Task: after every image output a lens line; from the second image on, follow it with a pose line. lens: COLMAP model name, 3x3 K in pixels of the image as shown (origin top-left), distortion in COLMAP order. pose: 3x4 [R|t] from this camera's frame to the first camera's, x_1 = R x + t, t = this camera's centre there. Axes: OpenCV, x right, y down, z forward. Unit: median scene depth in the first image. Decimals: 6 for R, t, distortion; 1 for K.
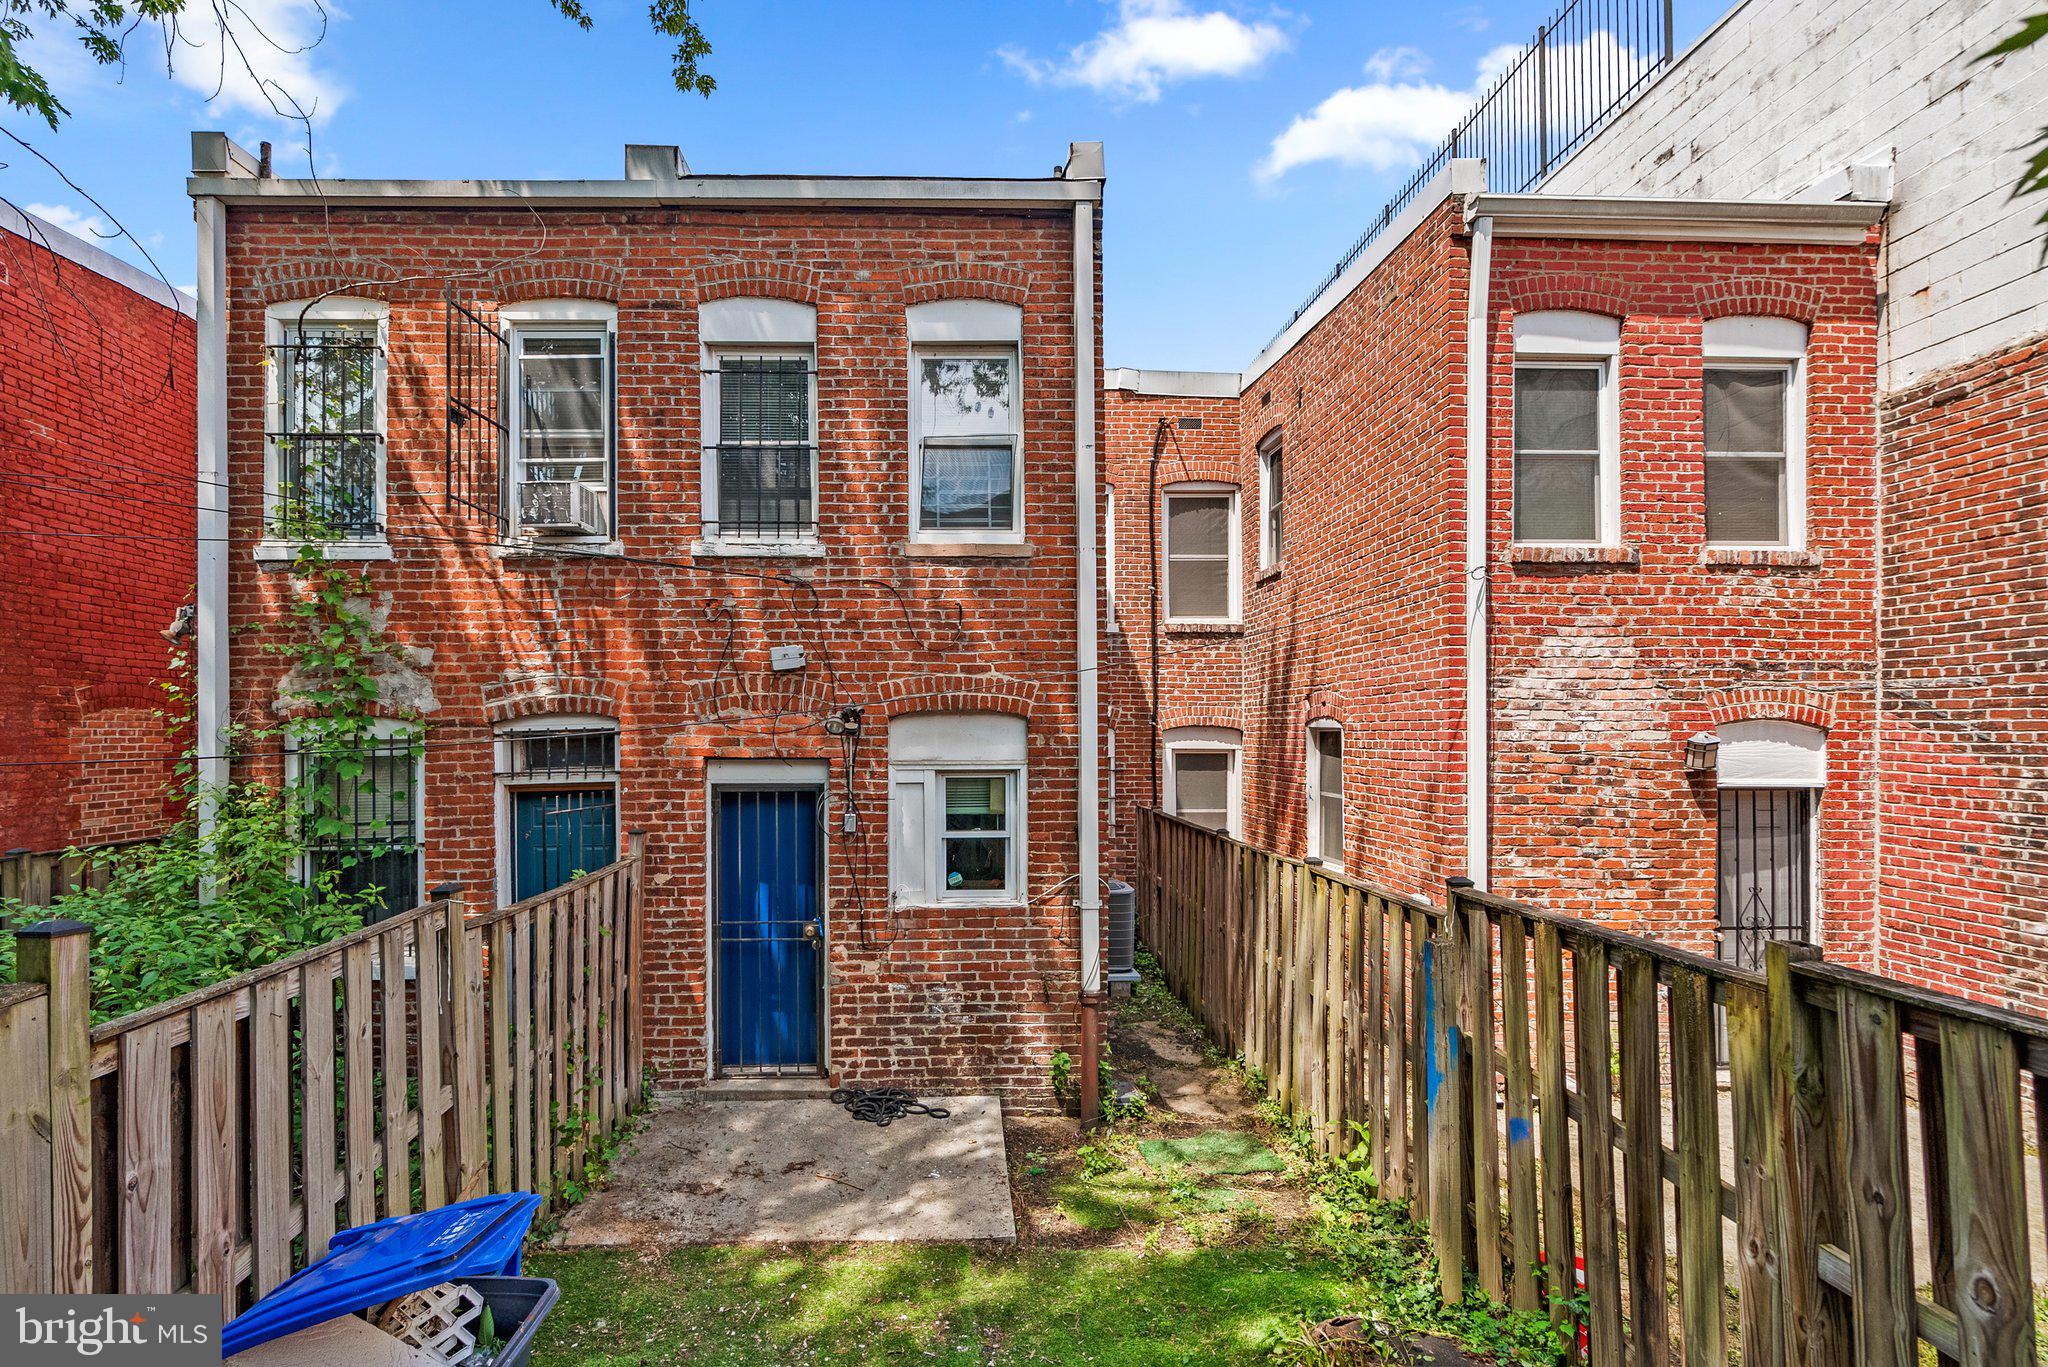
lens RADIAL K [[933.2, 0, 978.9], [0, 933.2, 610.6], [0, 0, 1]] dist [-0.001086, 0.000736]
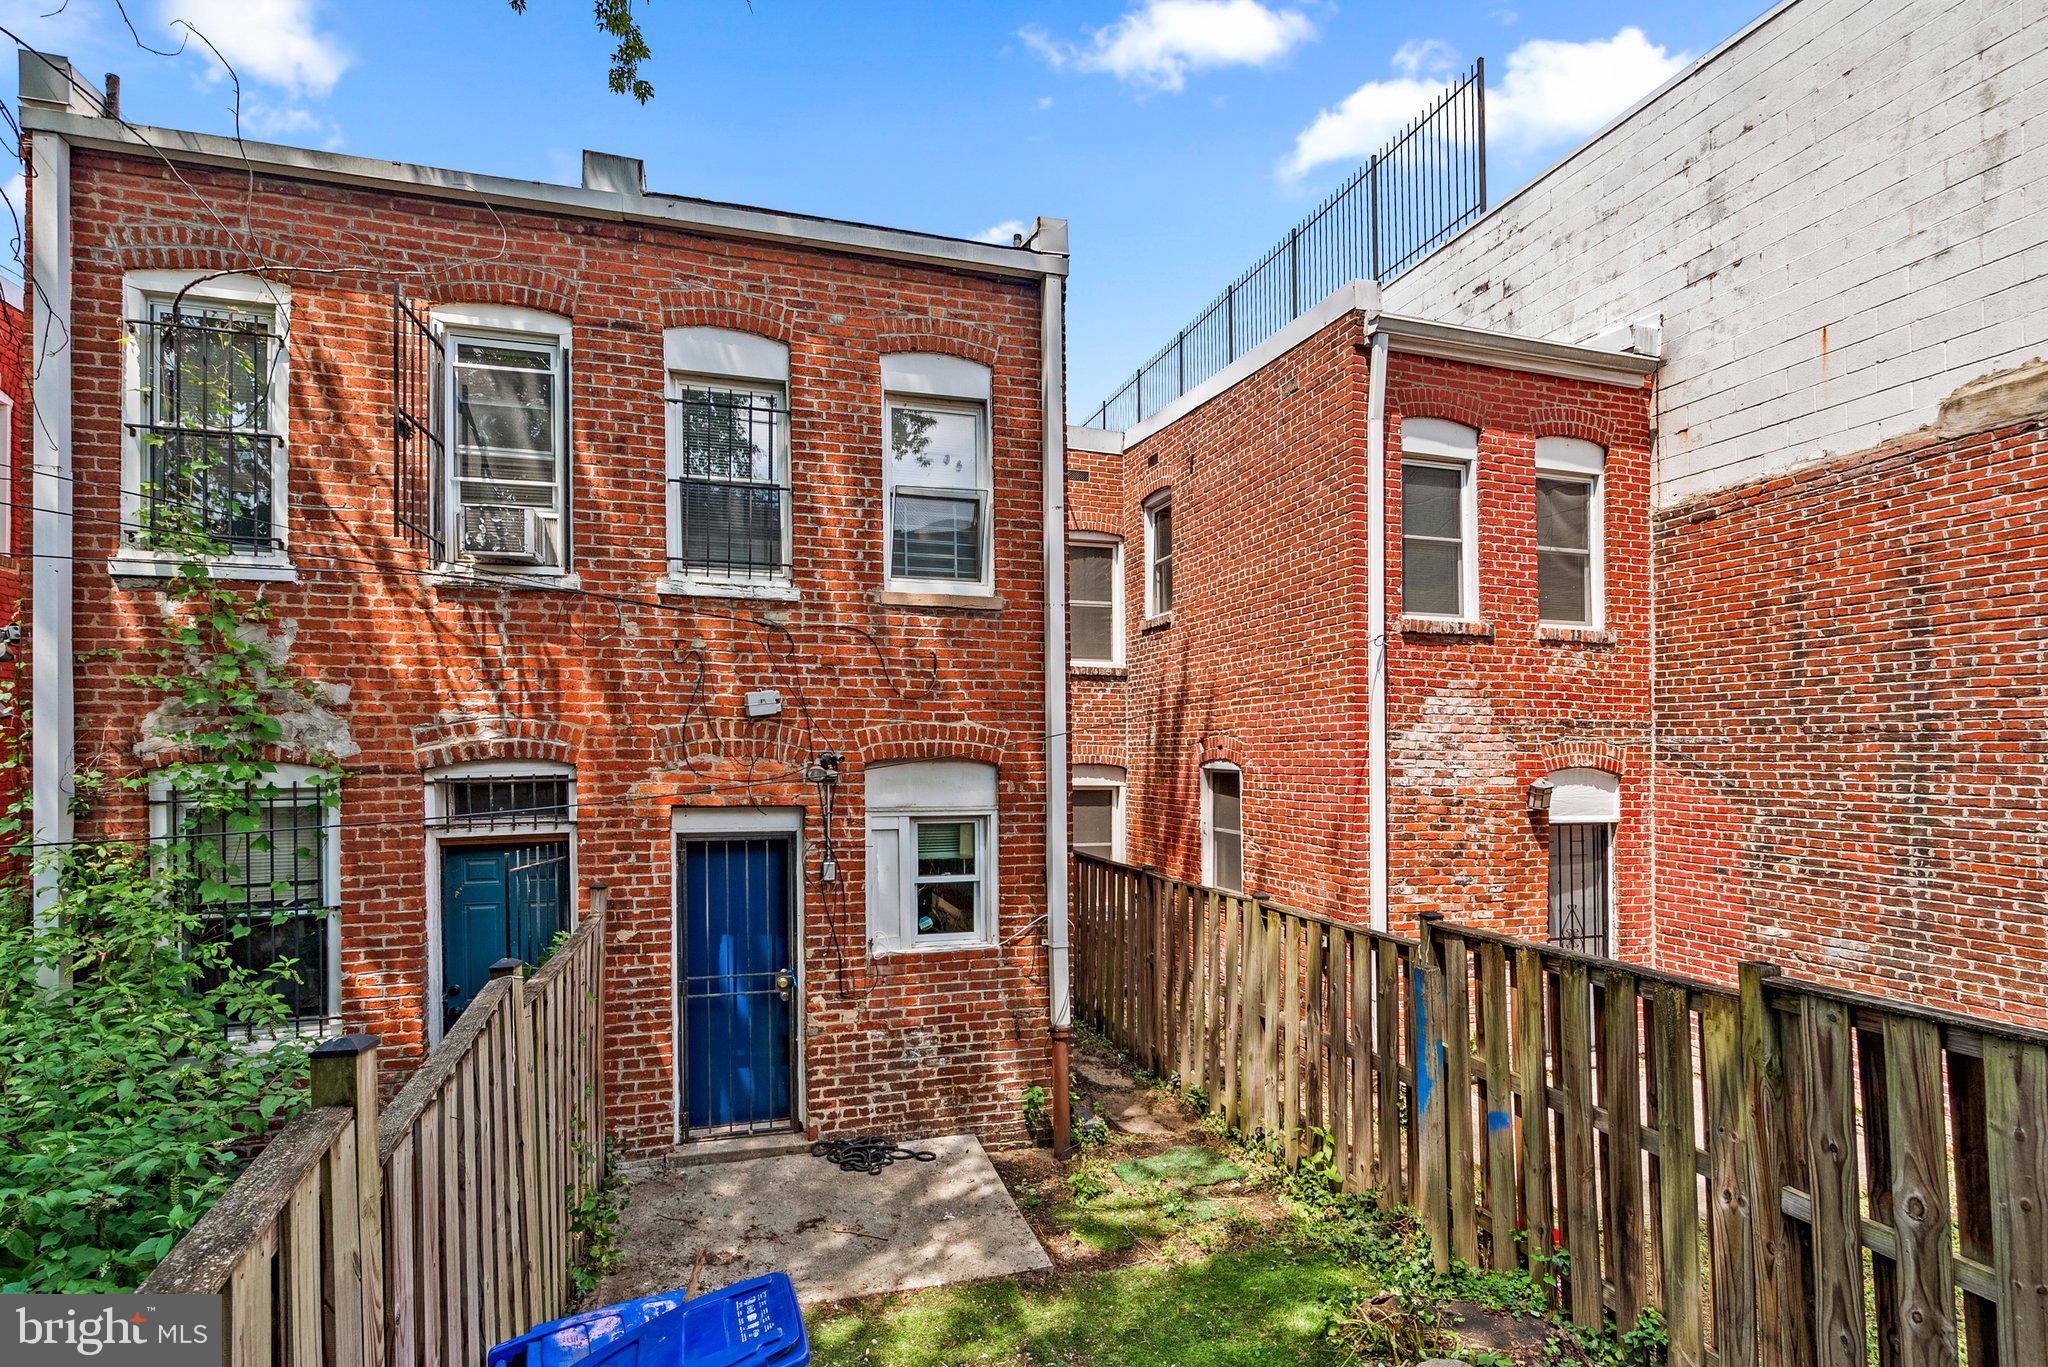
lens RADIAL K [[928.8, 0, 1030.8], [0, 928.8, 625.6], [0, 0, 1]] dist [-0.002999, 0.001121]
pose [[0.969120, 0.039606, 0.243389, -0.172355], [-0.036467, 0.999184, -0.017390, -0.023837], [-0.243879, 0.007978, 0.969773, -0.014810]]
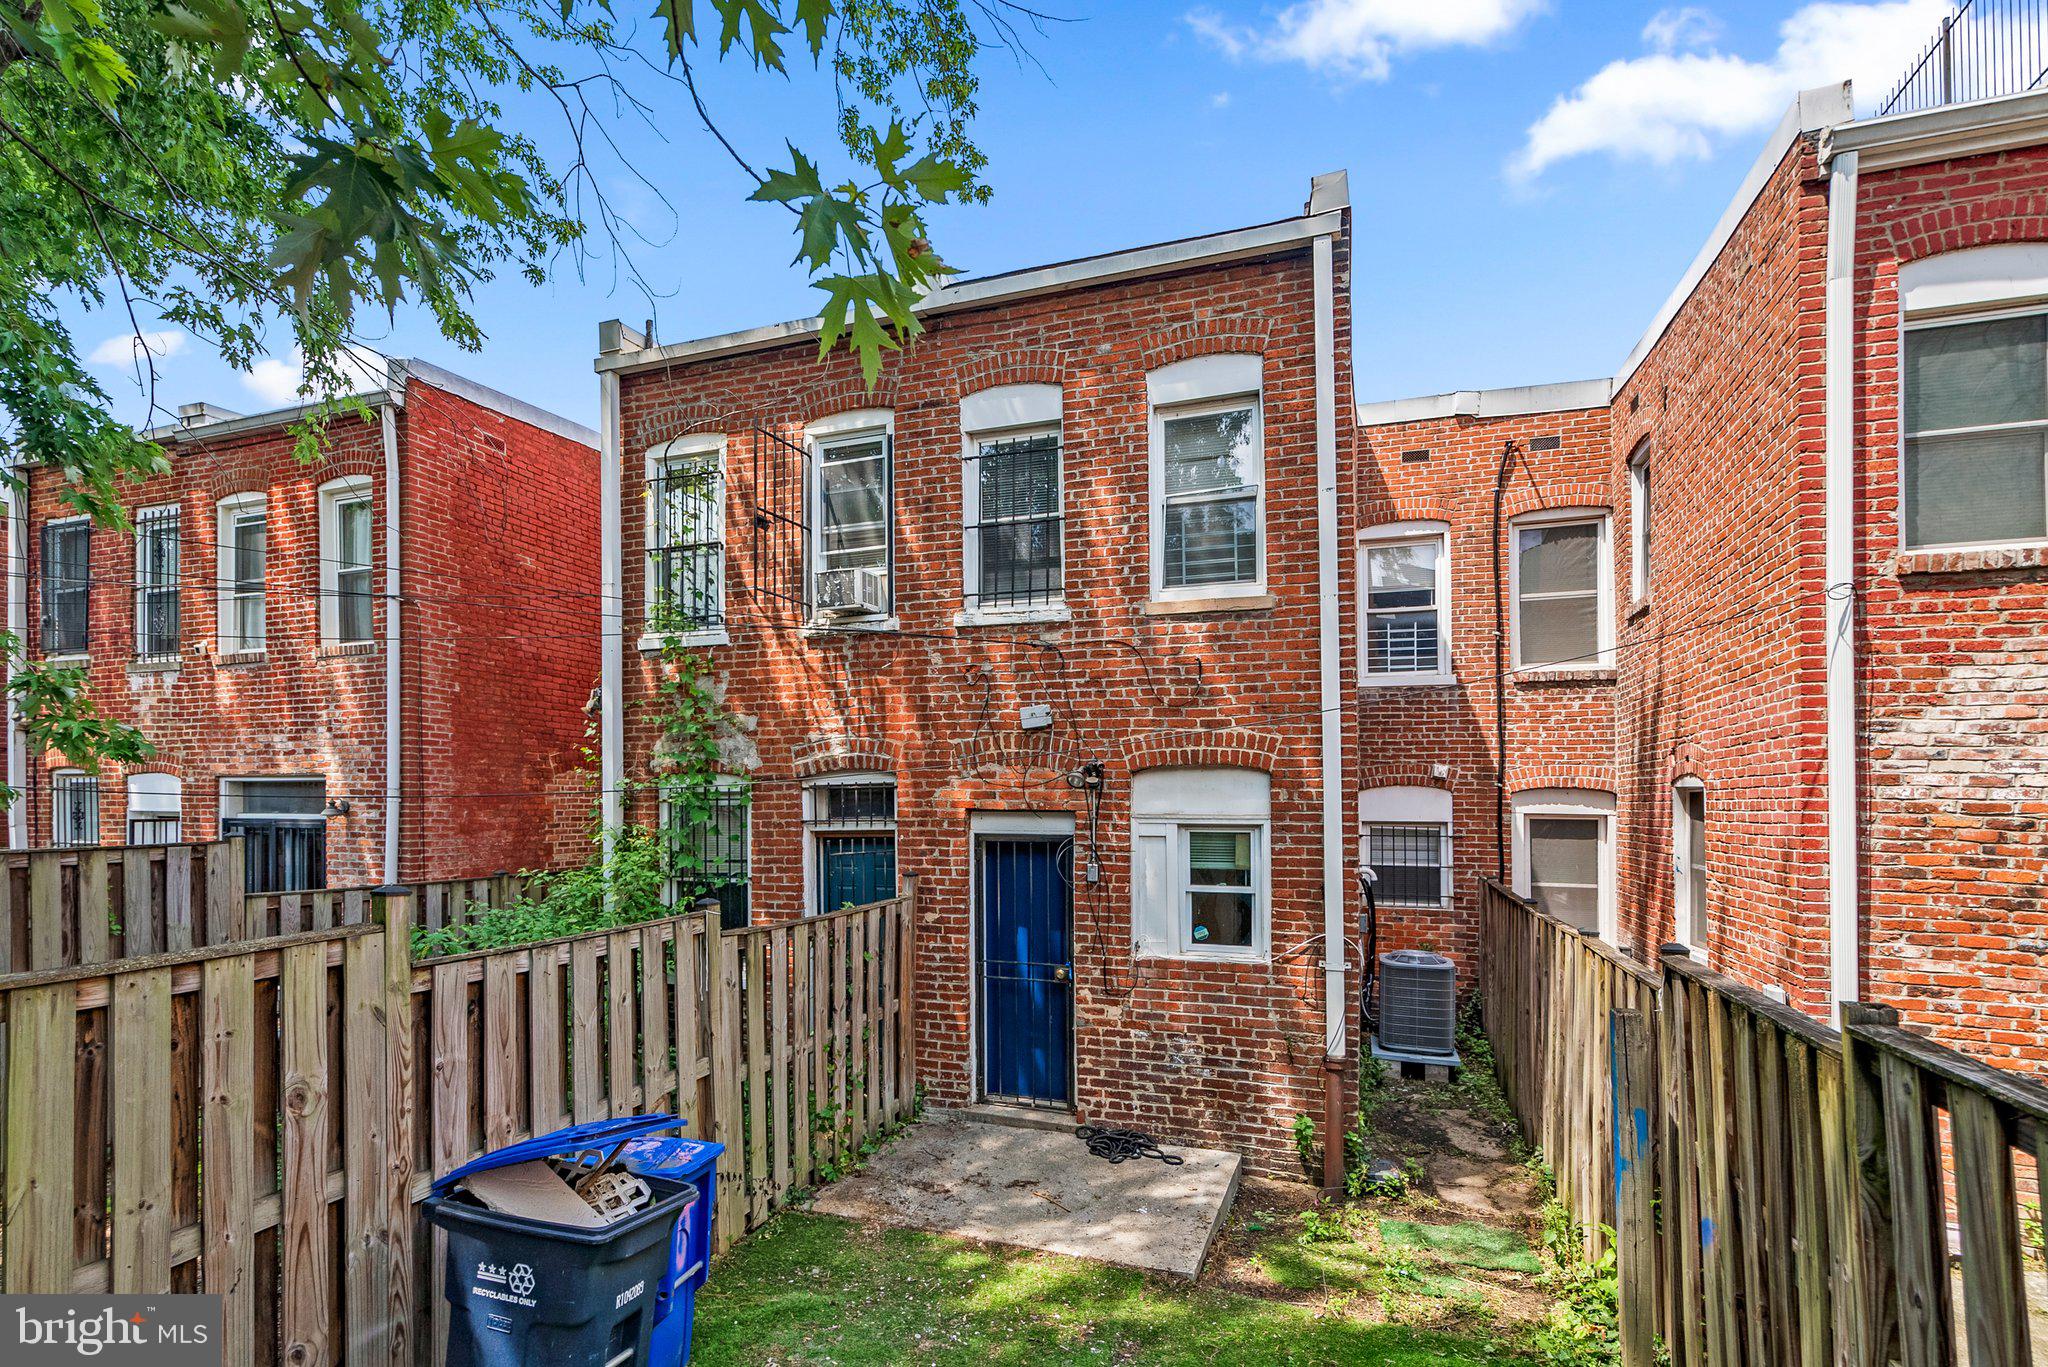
lens RADIAL K [[958.0, 0, 1015.2], [0, 958.0, 658.5], [0, 0, 1]] dist [0.000679, 0.001884]
pose [[0.933553, -0.046233, -0.355446, 0.165855], [0.039625, 0.998880, -0.025855, 0.011361], [0.356244, 0.010052, 0.934339, -0.035942]]
